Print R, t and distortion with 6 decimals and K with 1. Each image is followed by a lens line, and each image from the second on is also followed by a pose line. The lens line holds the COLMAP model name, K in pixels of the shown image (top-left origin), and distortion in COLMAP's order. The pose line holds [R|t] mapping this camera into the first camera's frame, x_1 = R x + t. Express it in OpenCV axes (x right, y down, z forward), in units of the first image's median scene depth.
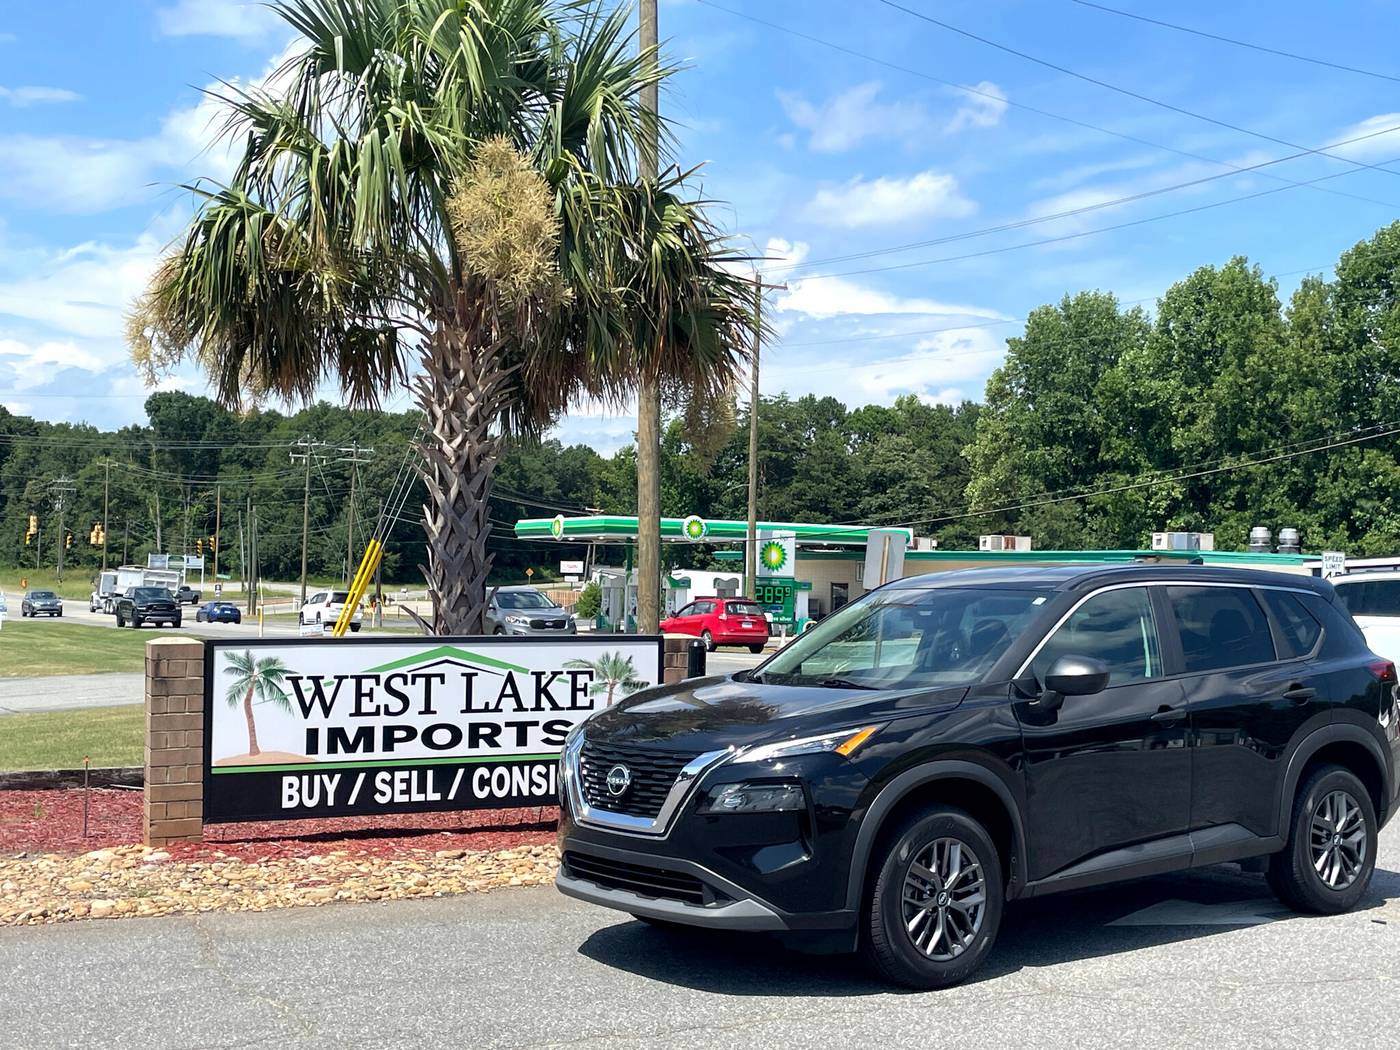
lens RADIAL K [[1793.3, 0, 702.5], [0, 1793.3, 525.2], [0, 0, 1]] dist [0.177391, -0.490440]
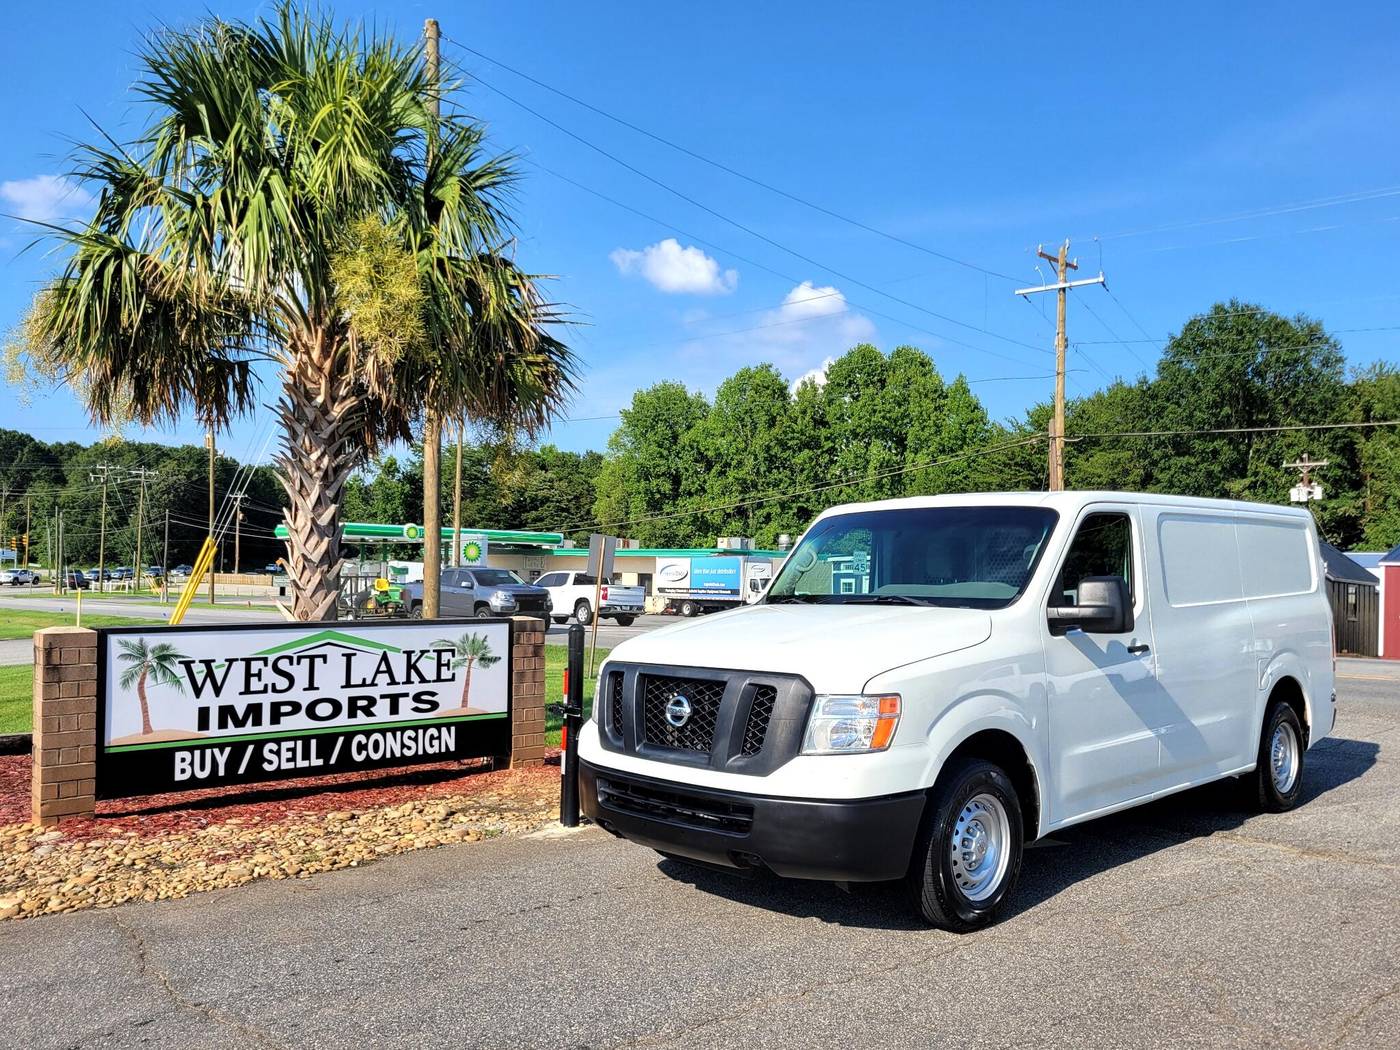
lens RADIAL K [[1173.3, 0, 738.9], [0, 1173.3, 542.9], [0, 0, 1]] dist [0.046884, -0.015422]
pose [[0.961595, 0.005785, 0.274410, -0.097839], [-0.008398, 0.999930, 0.008349, 0.003290], [-0.274342, -0.010333, 0.961577, 0.210385]]
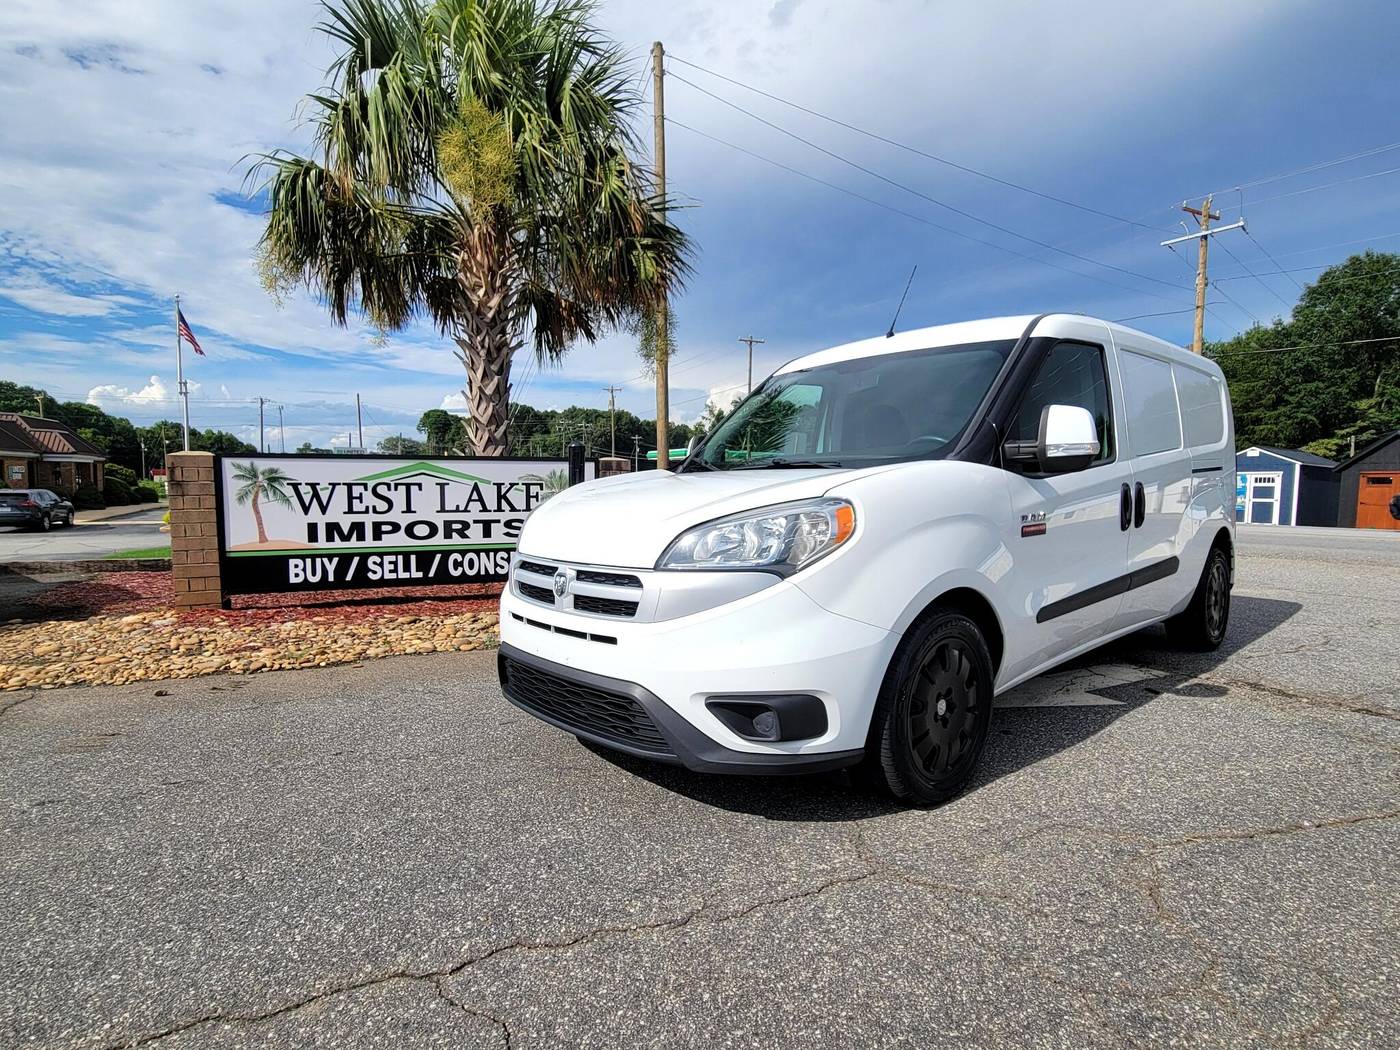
lens RADIAL K [[745.6, 0, 706.6], [0, 745.6, 535.5], [0, 0, 1]] dist [-0.000667, -0.000720]
pose [[0.999237, -0.002752, -0.038968, 0.086736], [0.006724, 0.994746, 0.102153, 0.066441], [0.038482, -0.102337, 0.994005, 0.462147]]
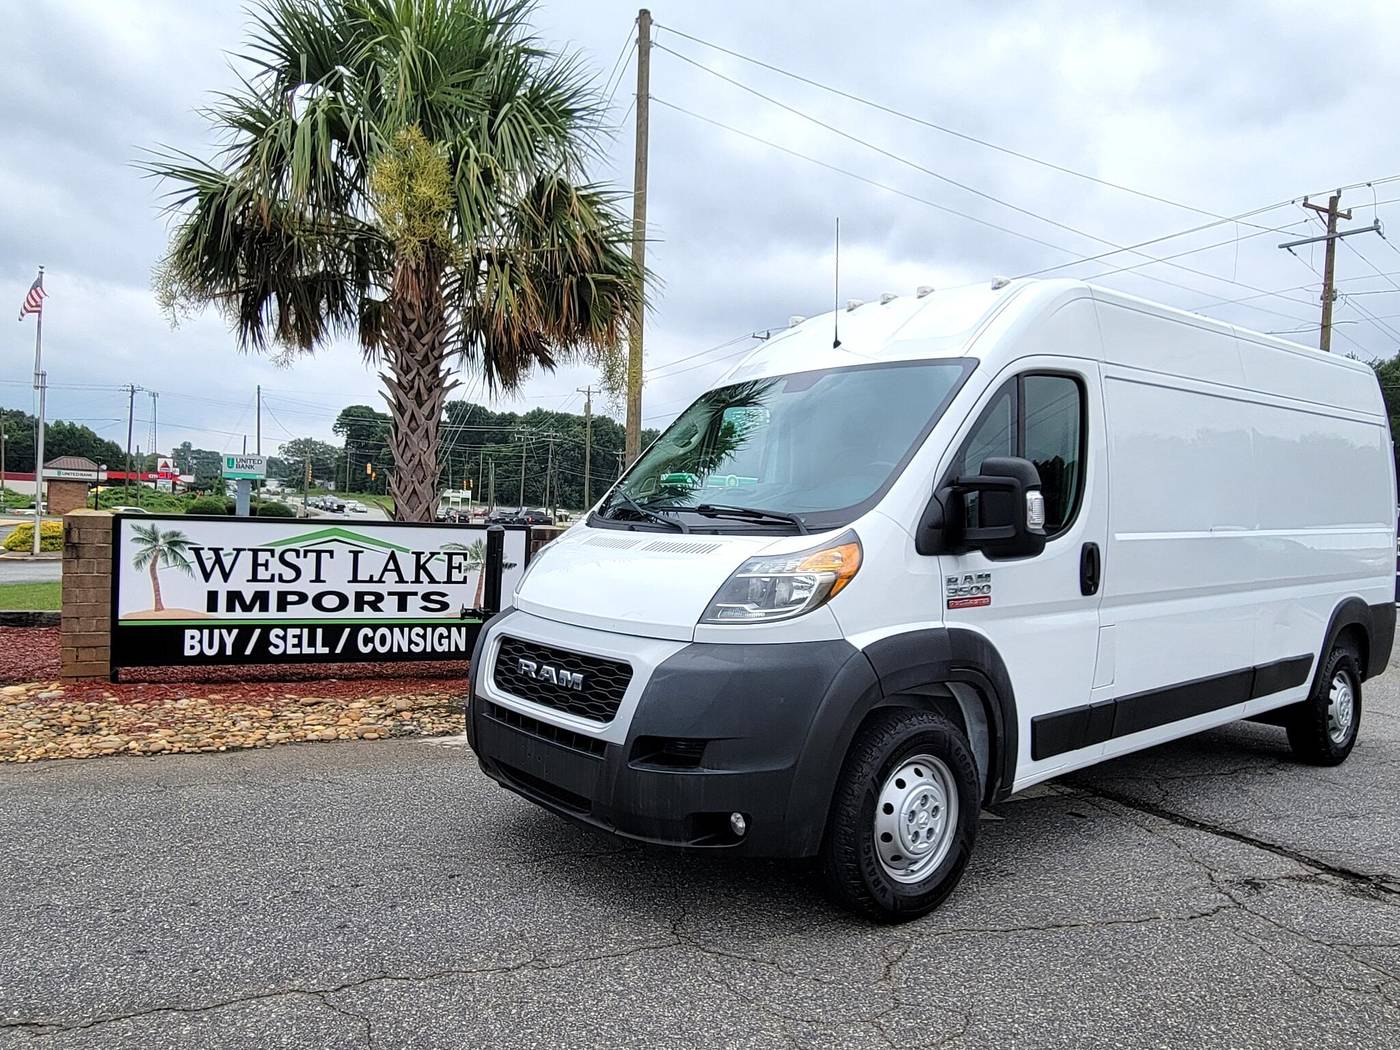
lens RADIAL K [[990.5, 0, 706.3], [0, 990.5, 529.3], [0, 0, 1]] dist [-0.003016, 0.001947]
pose [[0.998558, 0.031978, -0.043114, 0.134913], [-0.029929, 0.998429, 0.047362, 0.029675], [0.044561, -0.046003, 0.997947, 0.349818]]
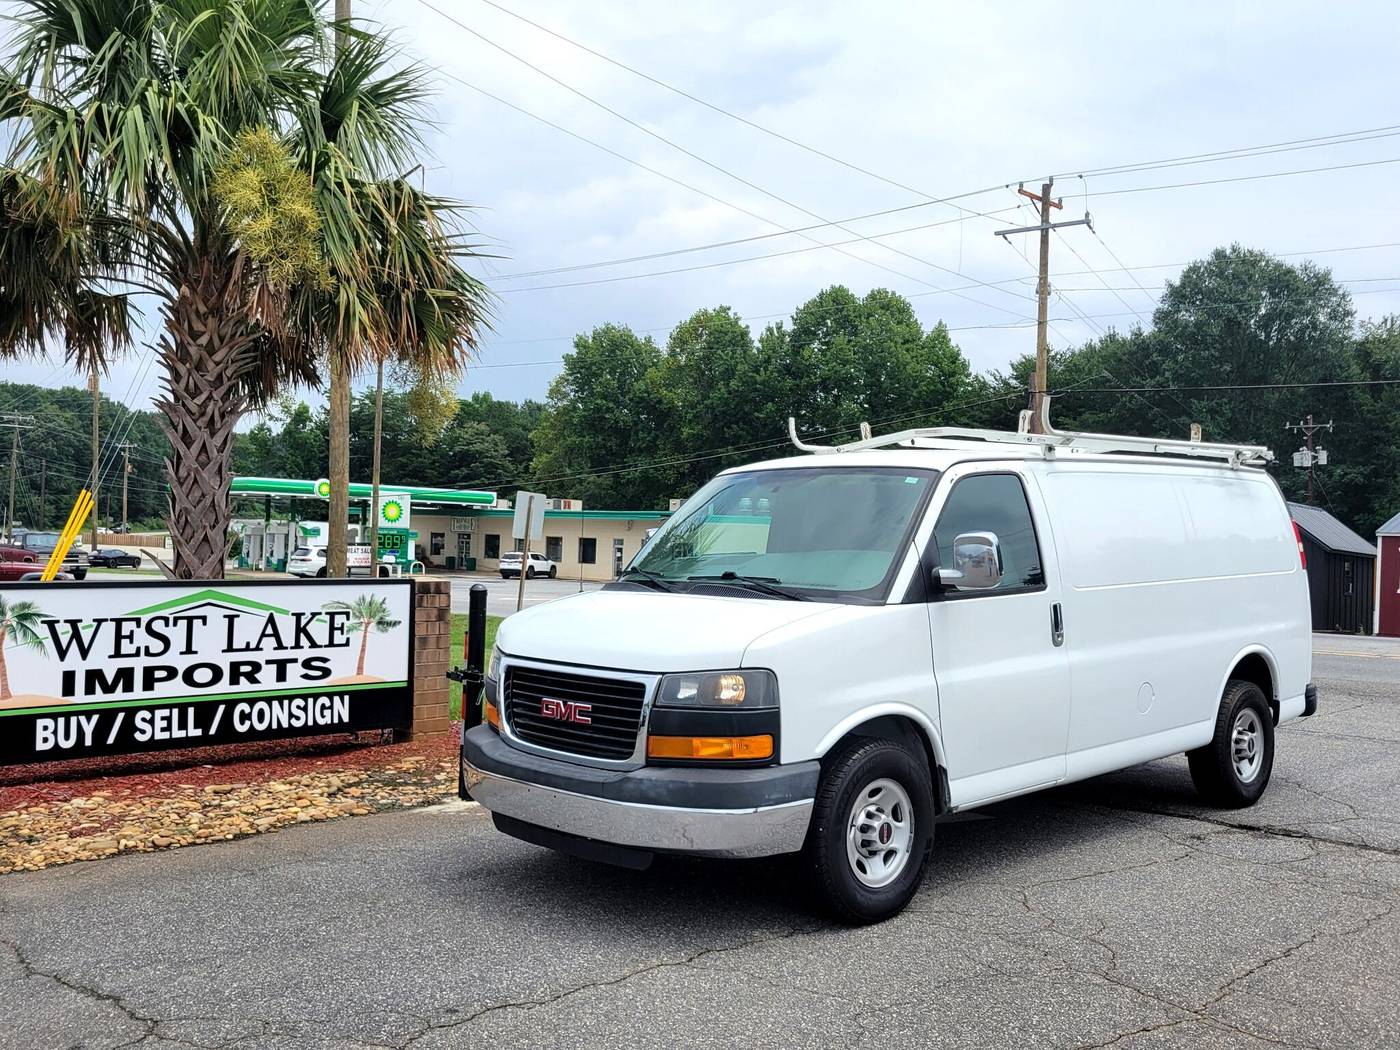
lens RADIAL K [[1309.8, 0, 748.1], [0, 1309.8, 518.5], [0, 0, 1]] dist [0.040762, -0.018567]
pose [[0.949823, 0.013621, 0.312493, -0.084495], [-0.020076, 0.999646, 0.017448, 0.006168], [-0.312144, -0.022846, 0.949760, 0.173916]]
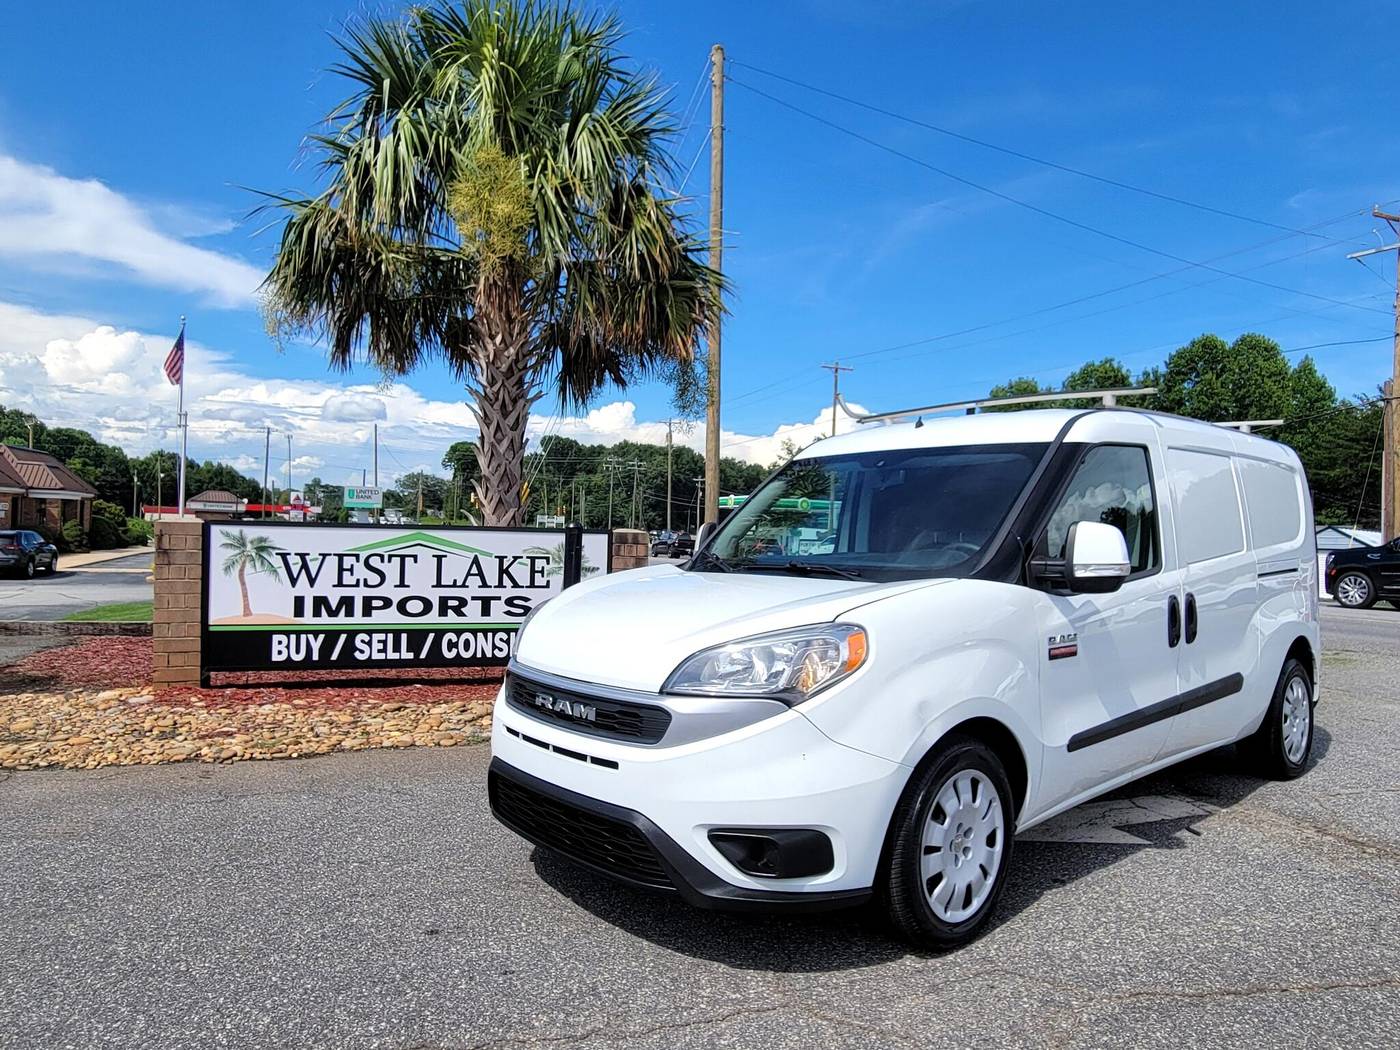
lens RADIAL K [[914.7, 0, 703.4], [0, 914.7, 531.5], [0, 0, 1]] dist [0.001272, -0.003162]
pose [[0.991794, 0.016715, -0.126753, 0.124443], [-0.013136, 0.999493, 0.029020, 0.046702], [0.127173, -0.027117, 0.991510, 0.418247]]
